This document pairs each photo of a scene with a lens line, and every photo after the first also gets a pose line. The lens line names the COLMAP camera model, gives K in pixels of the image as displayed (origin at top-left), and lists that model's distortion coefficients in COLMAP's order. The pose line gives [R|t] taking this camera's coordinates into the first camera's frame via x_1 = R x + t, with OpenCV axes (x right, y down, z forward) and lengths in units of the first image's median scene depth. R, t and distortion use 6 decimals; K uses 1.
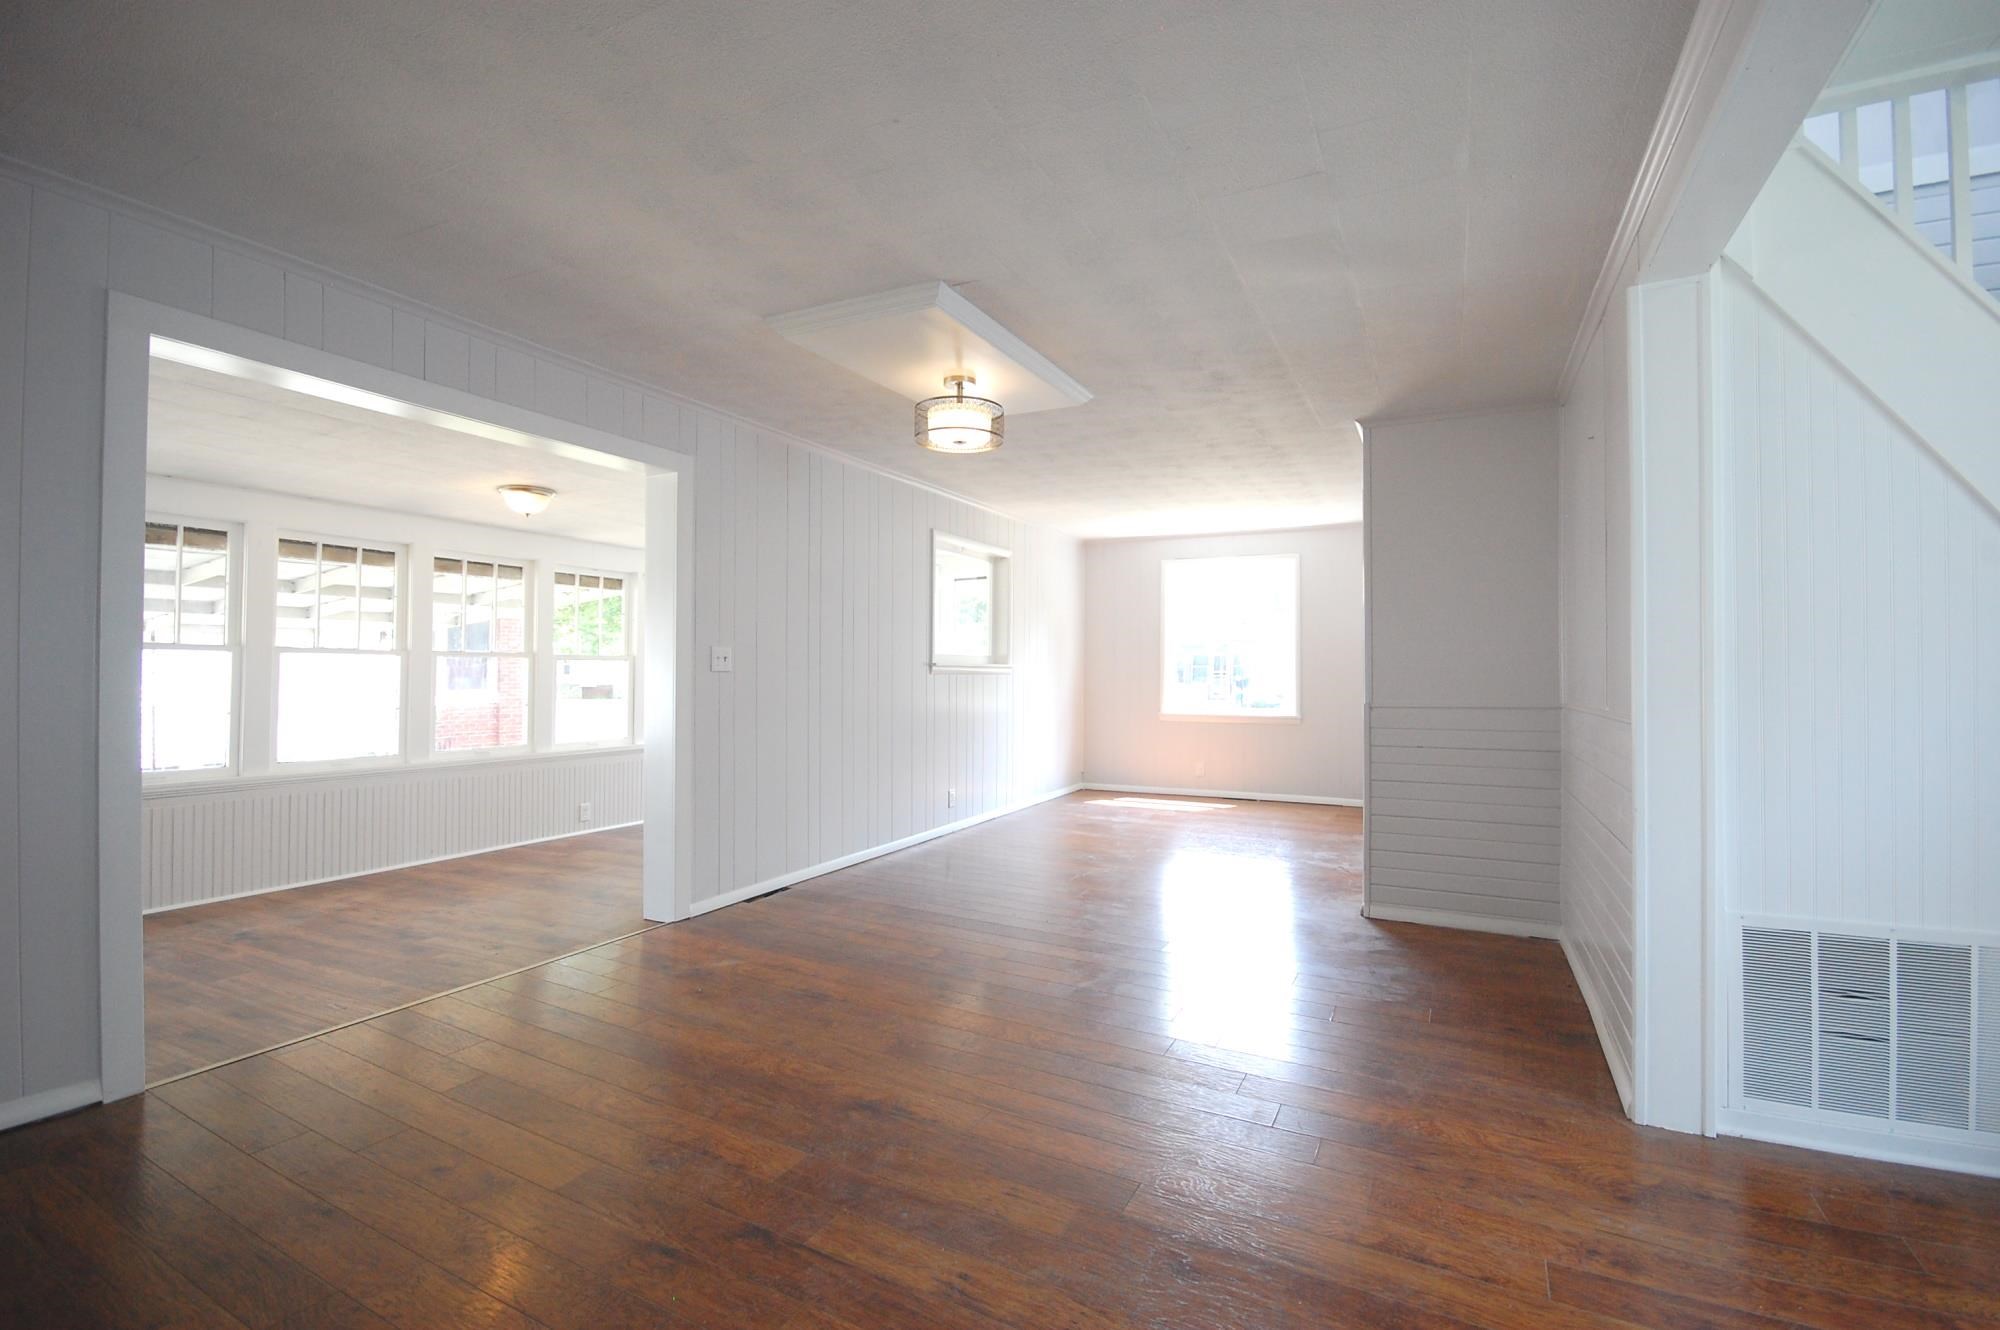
lens RADIAL K [[872.4, 0, 1012.9], [0, 872.4, 662.7], [0, 0, 1]] dist [0.003878, -0.007117]
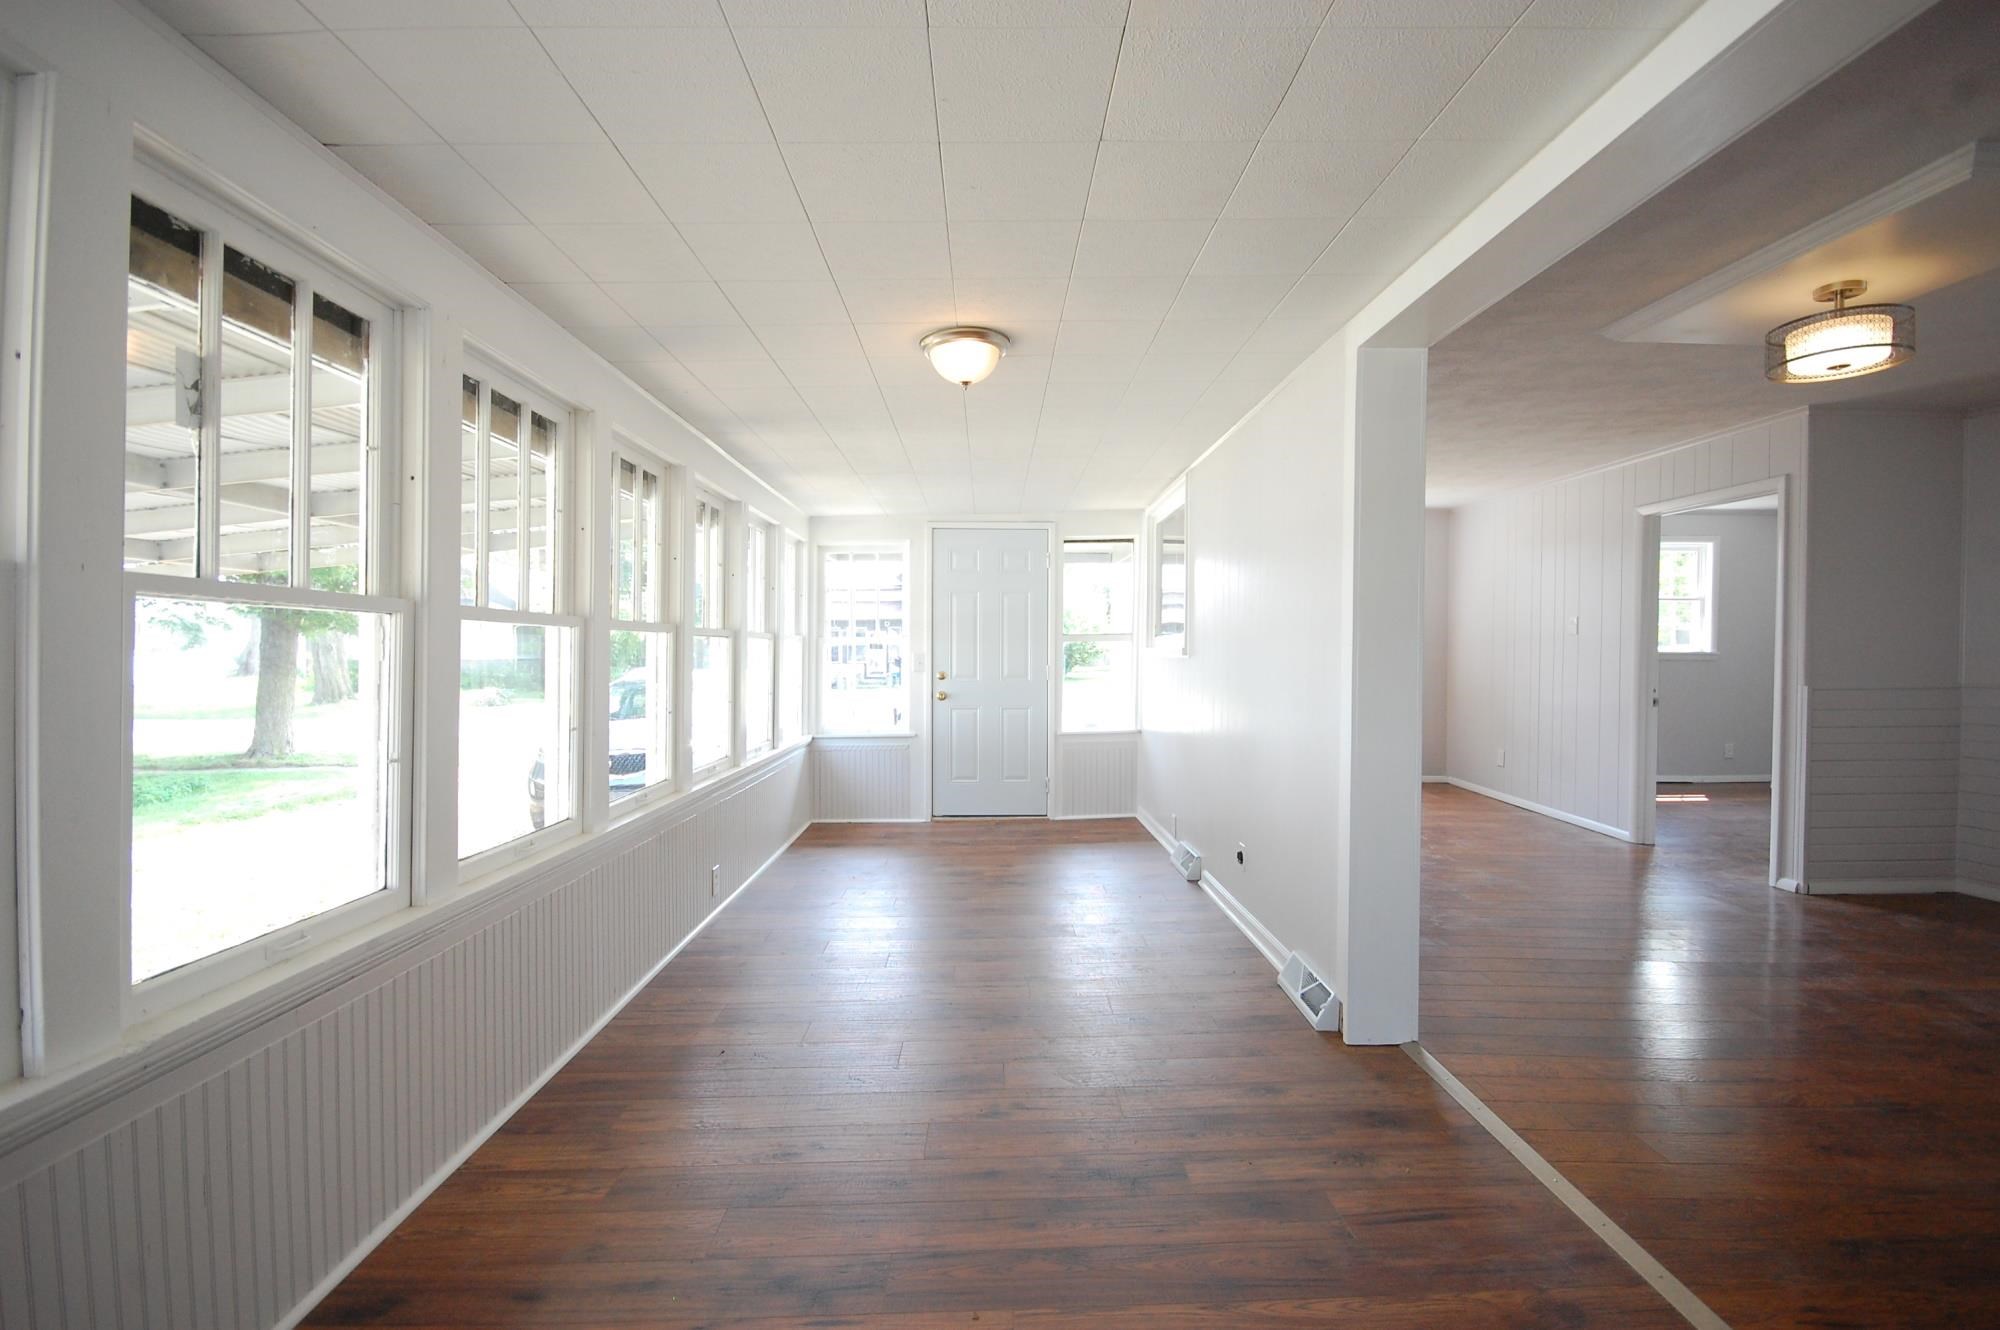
lens RADIAL K [[884.3, 0, 998.9], [0, 884.3, 646.1], [0, 0, 1]] dist [-0.000092, -0.008120]
pose [[0.884333, 0.002816, 0.466848, -1.072274], [-0.006267, 0.999963, 0.005840, -0.000250], [-0.466814, -0.008091, 0.884318, 0.617715]]
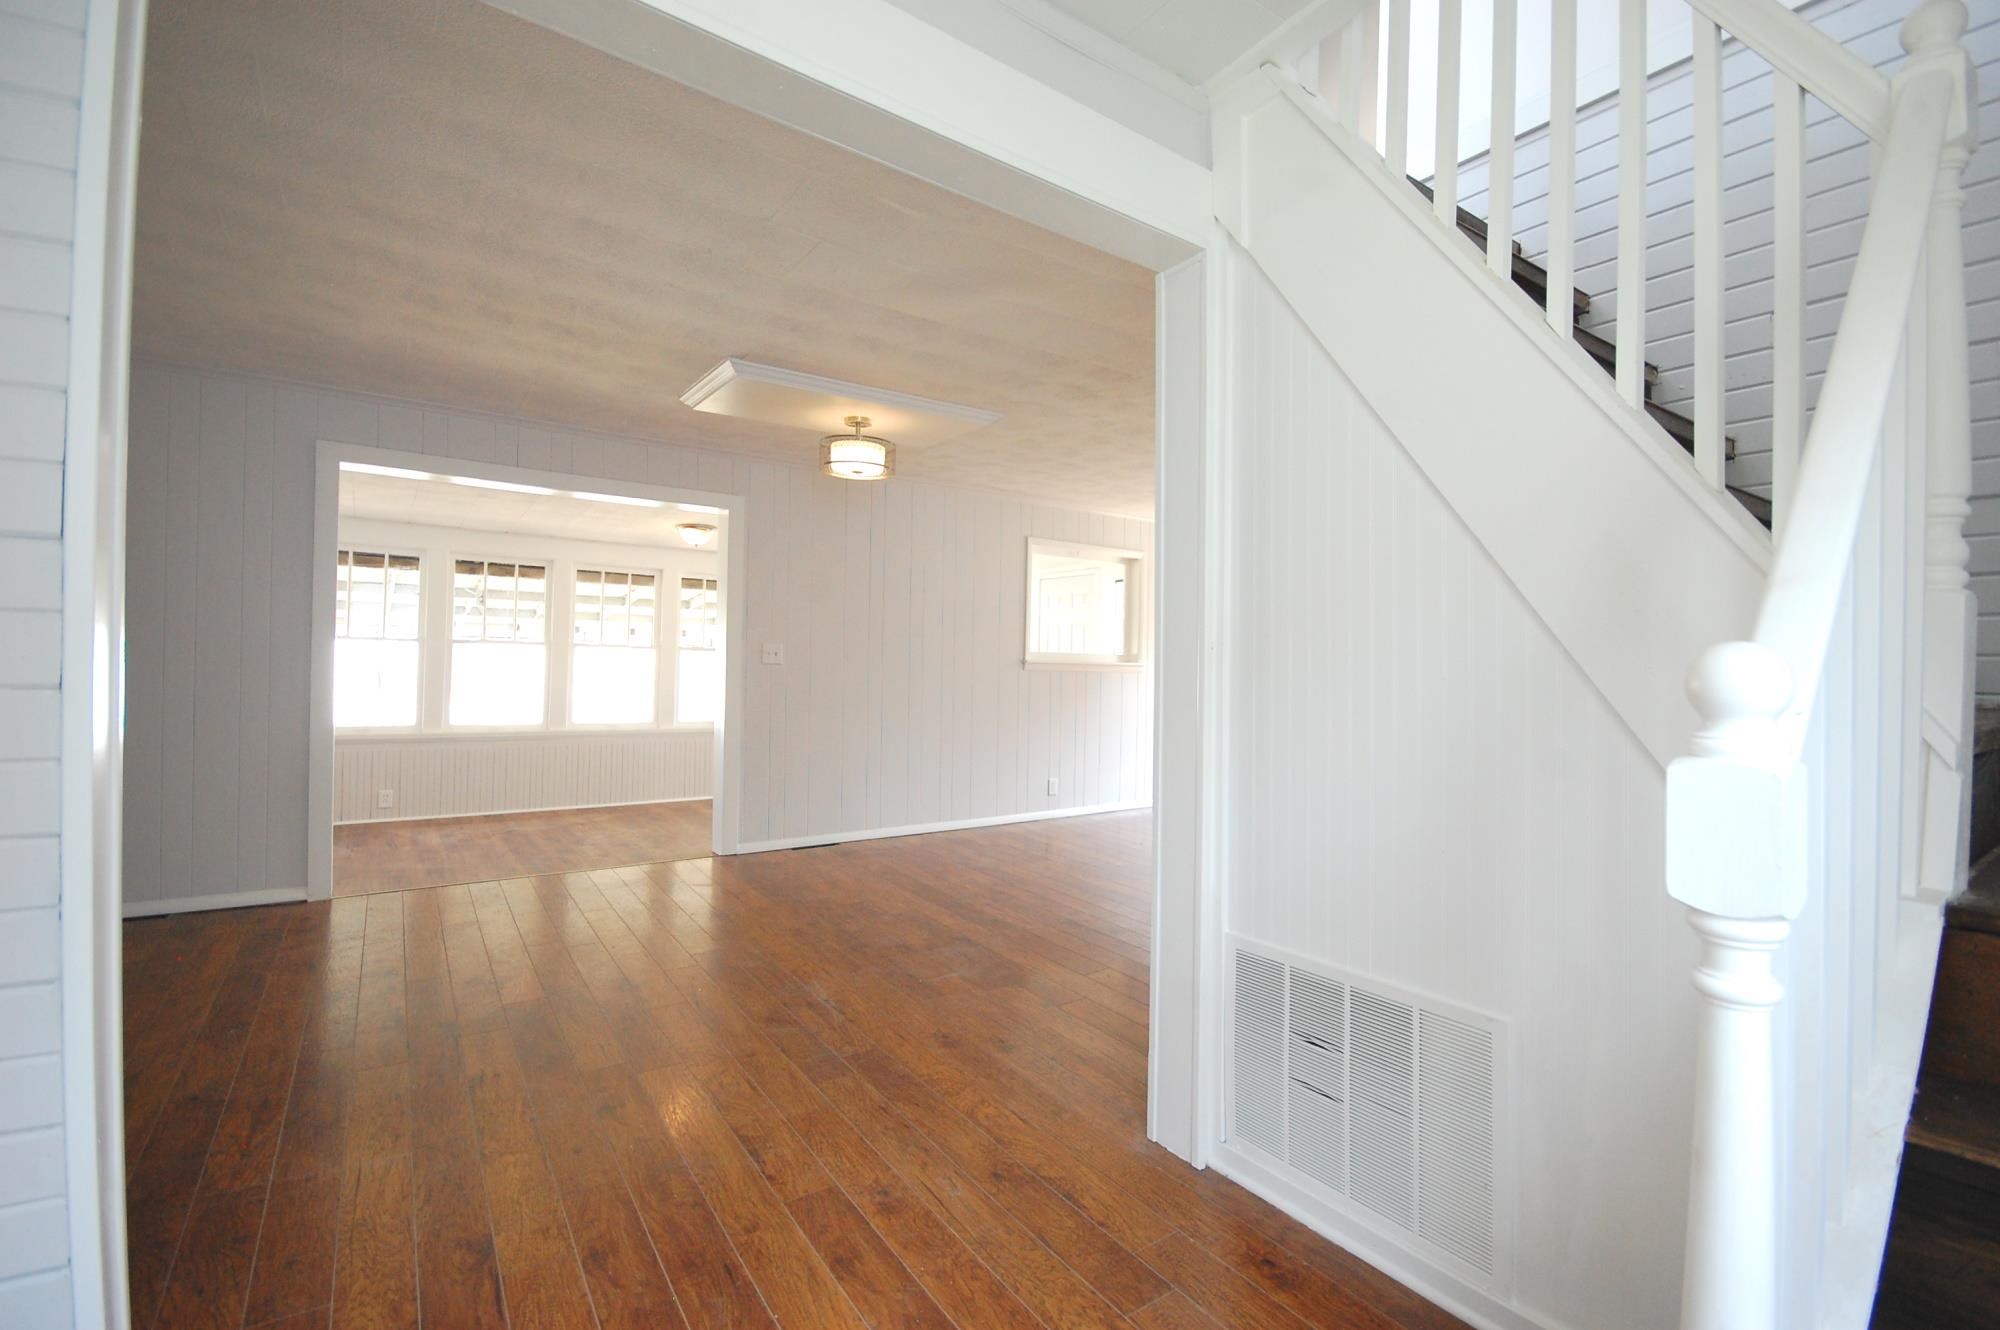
lens RADIAL K [[868.0, 0, 1026.0], [0, 868.0, 662.1], [0, 0, 1]] dist [0.001458, -0.006499]
pose [[0.894562, 0.012602, -0.446767, 0.650621], [-0.012621, 0.999916, 0.002934, -0.001498], [0.446766, 0.003014, 0.894646, 0.046224]]
